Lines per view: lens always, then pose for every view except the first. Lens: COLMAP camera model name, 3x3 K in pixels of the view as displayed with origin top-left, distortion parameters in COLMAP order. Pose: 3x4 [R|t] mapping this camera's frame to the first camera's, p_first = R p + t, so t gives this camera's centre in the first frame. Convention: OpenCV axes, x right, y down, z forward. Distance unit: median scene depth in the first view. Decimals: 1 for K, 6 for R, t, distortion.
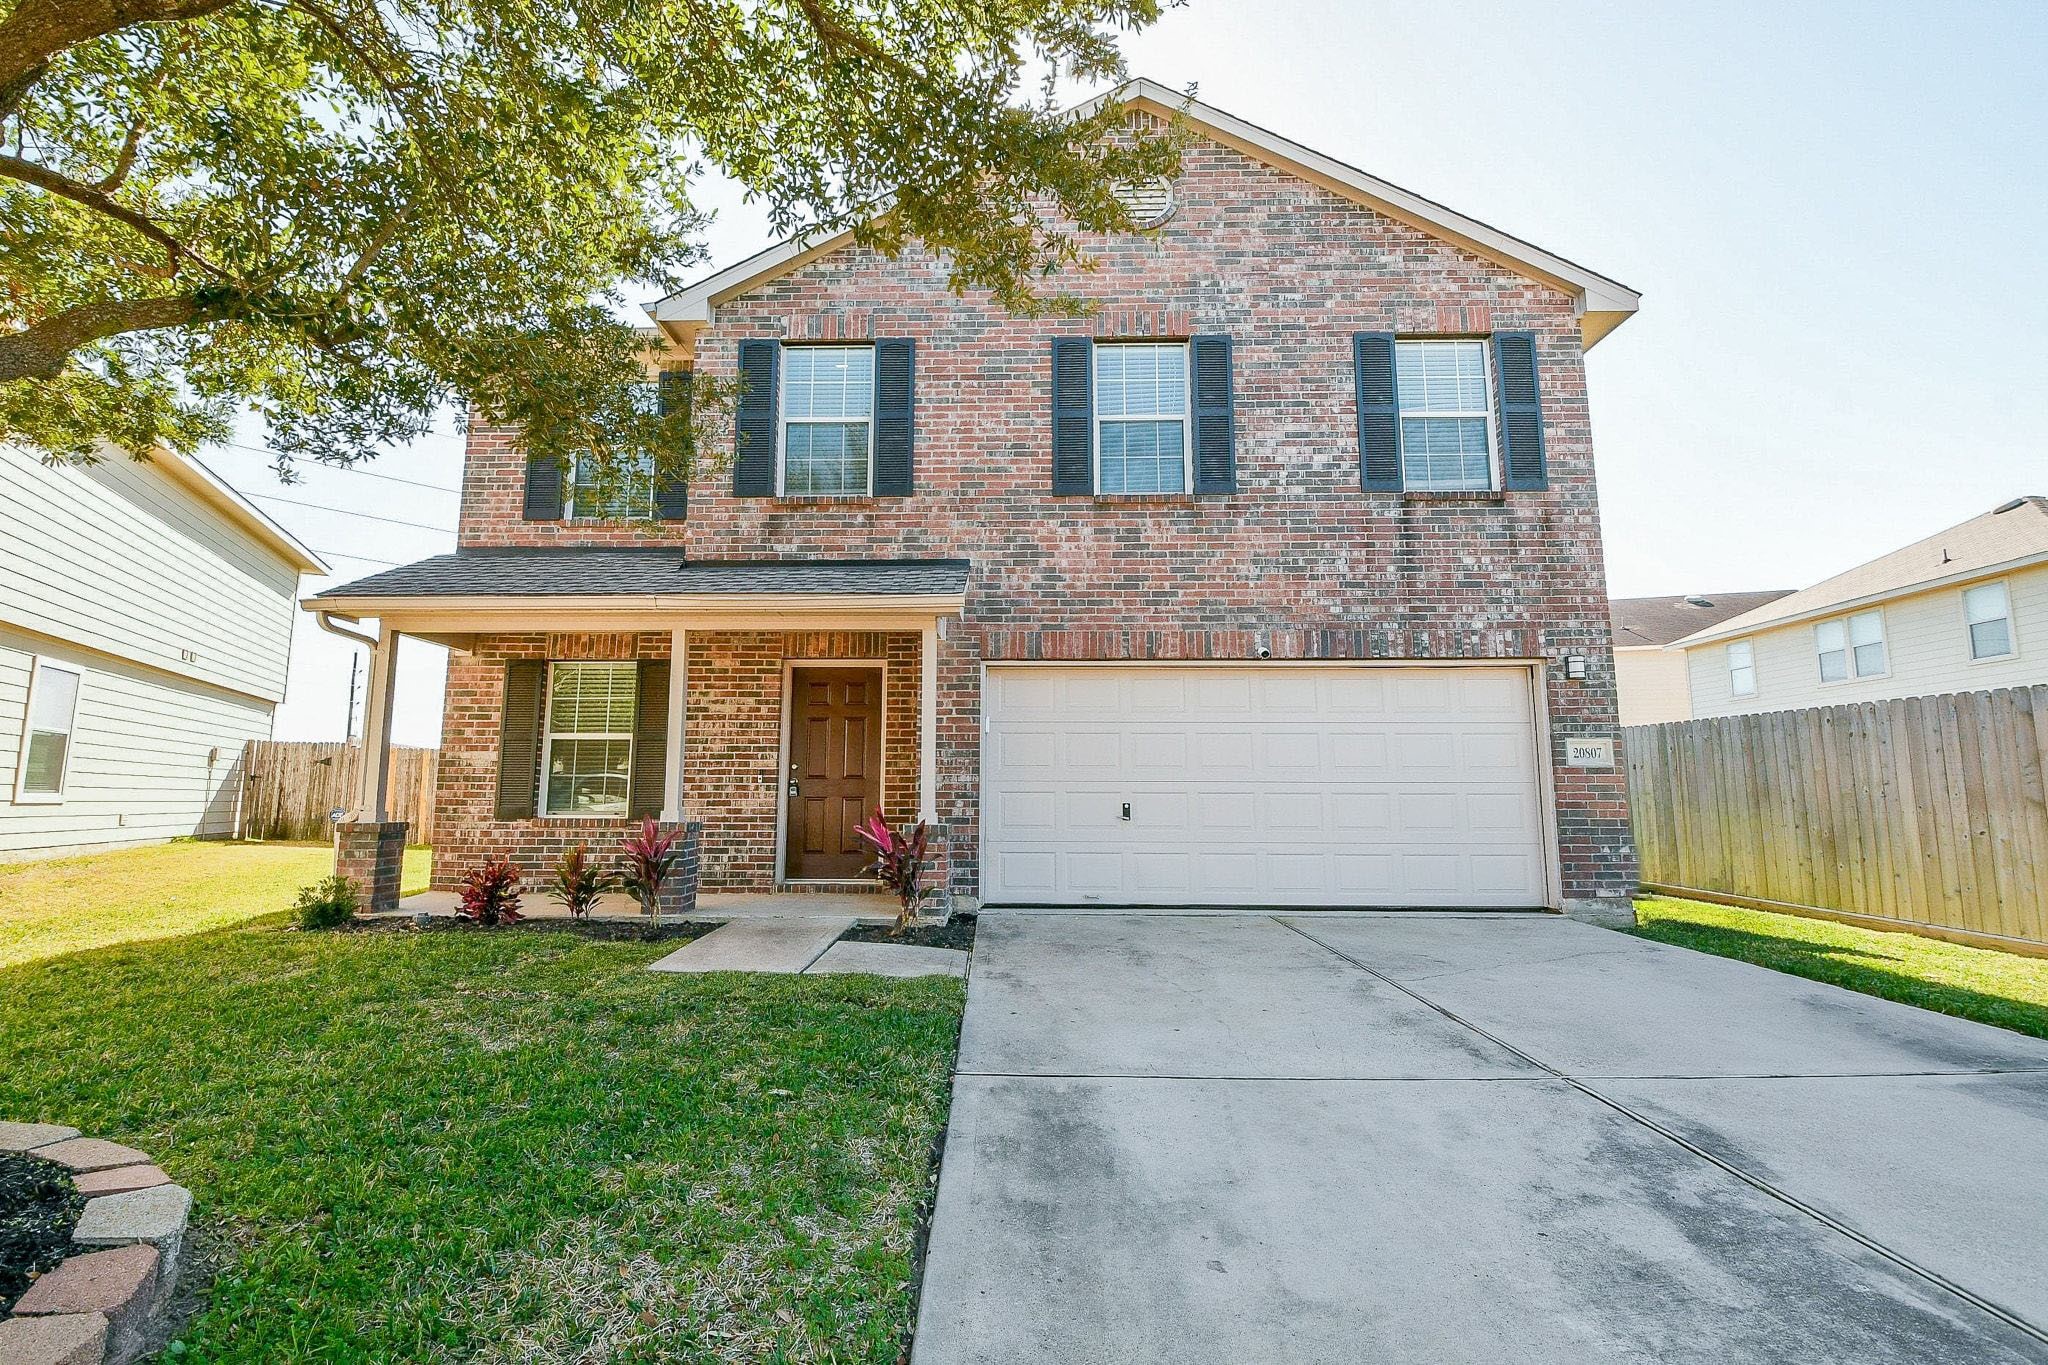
lens RADIAL K [[913.5, 0, 1014.7], [0, 913.5, 676.1], [0, 0, 1]] dist [0.027519, -0.026659]
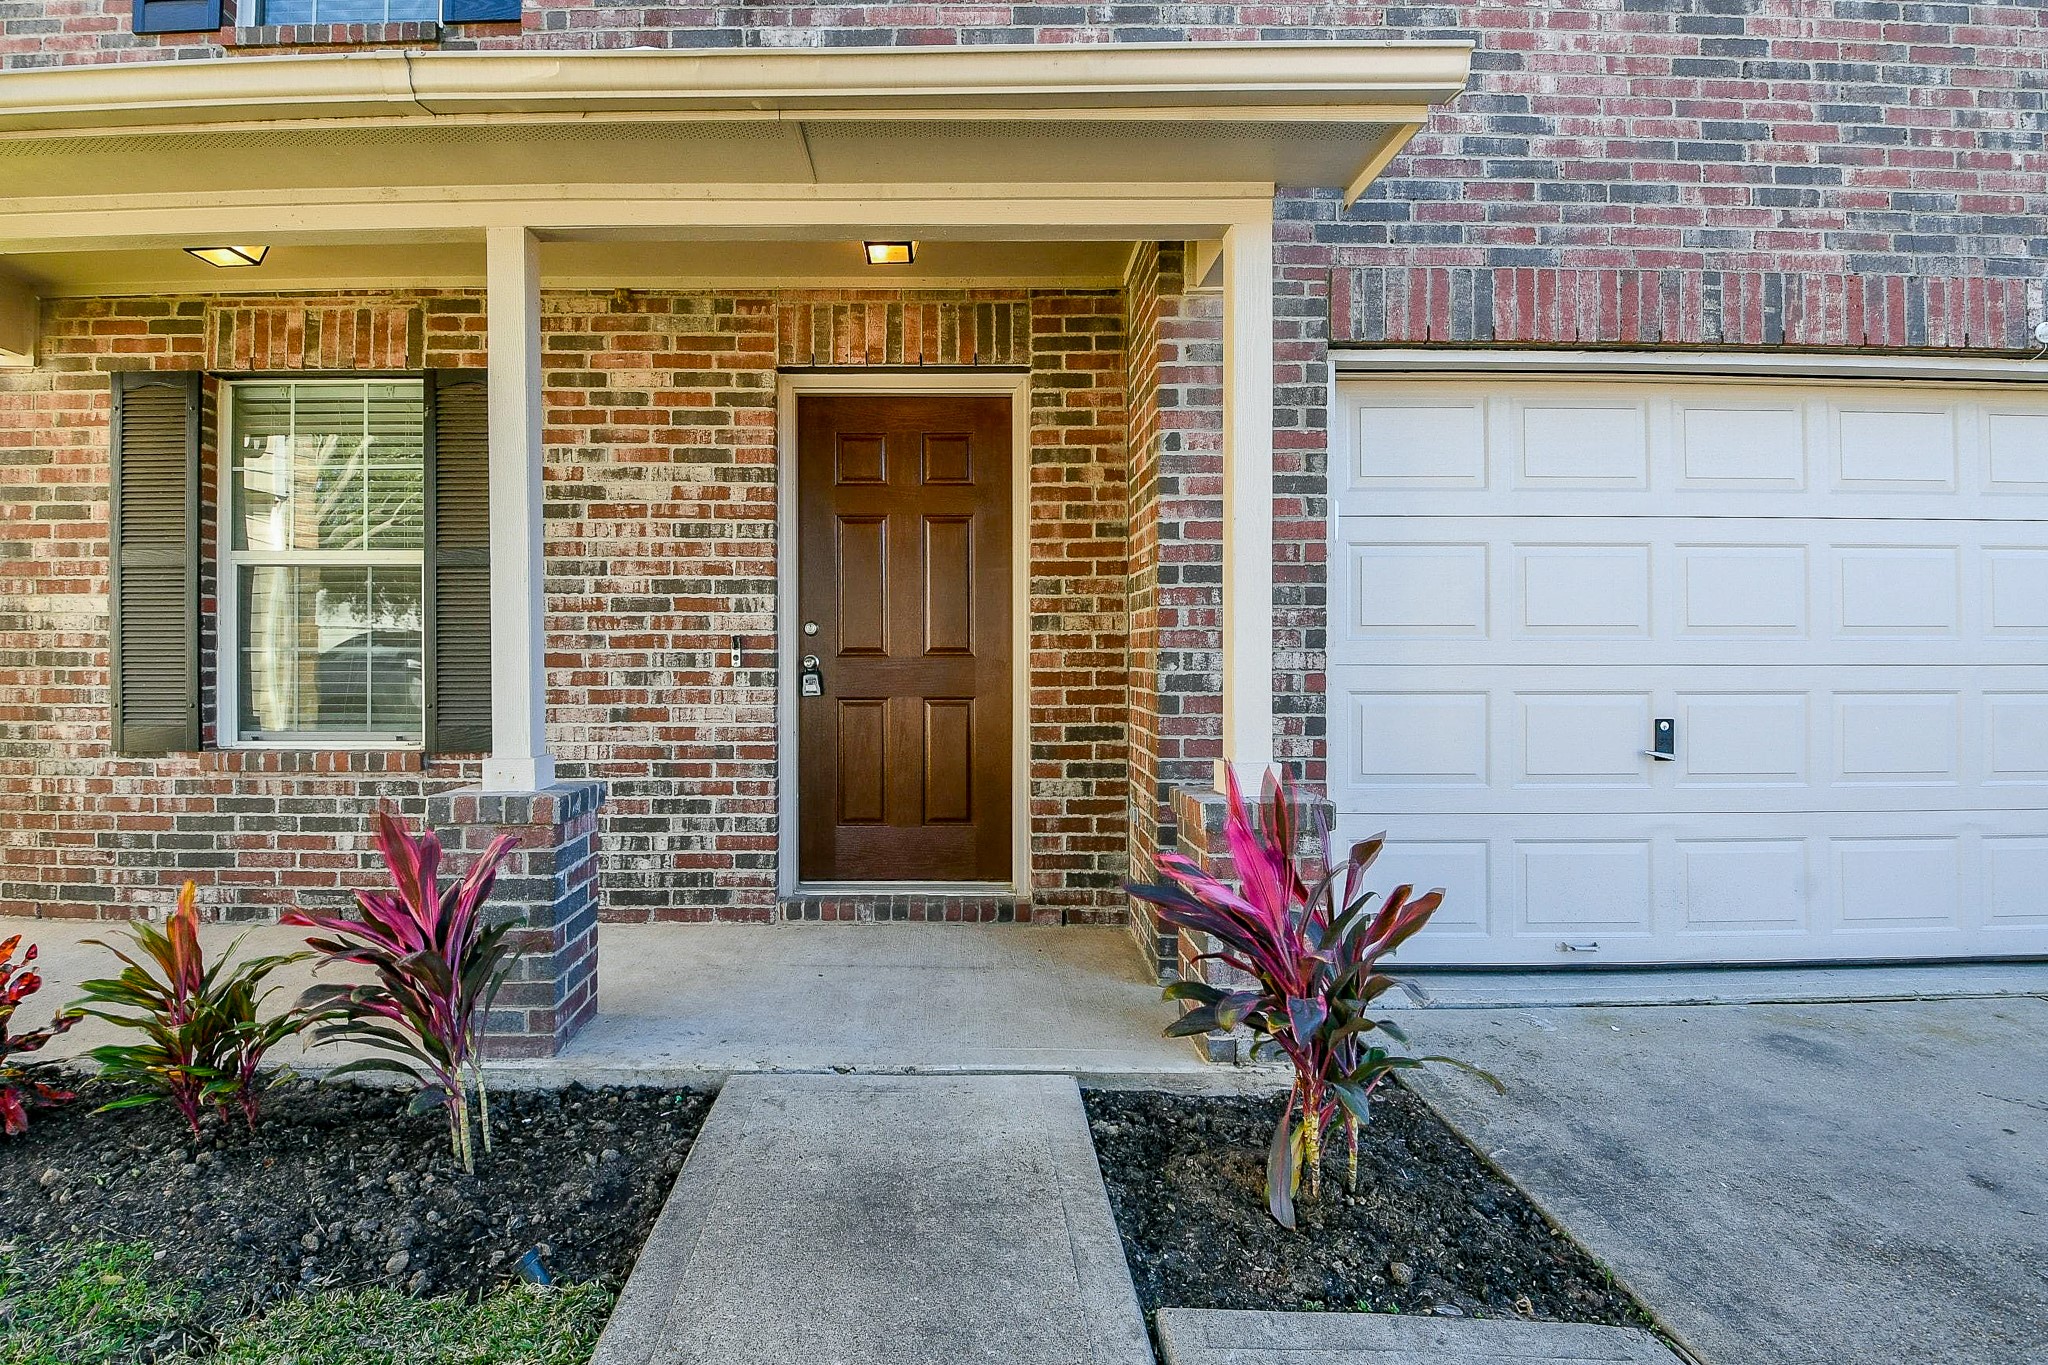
lens RADIAL K [[1110.3, 0, 1018.1], [0, 1110.3, 675.4], [0, 0, 1]] dist [0.004024, -0.025588]
pose [[0.999440, -0.003410, 0.033275, -0.165660], [-0.001421, 0.989564, 0.144090, 0.046568], [-0.033419, -0.144057, 0.989005, 0.490613]]
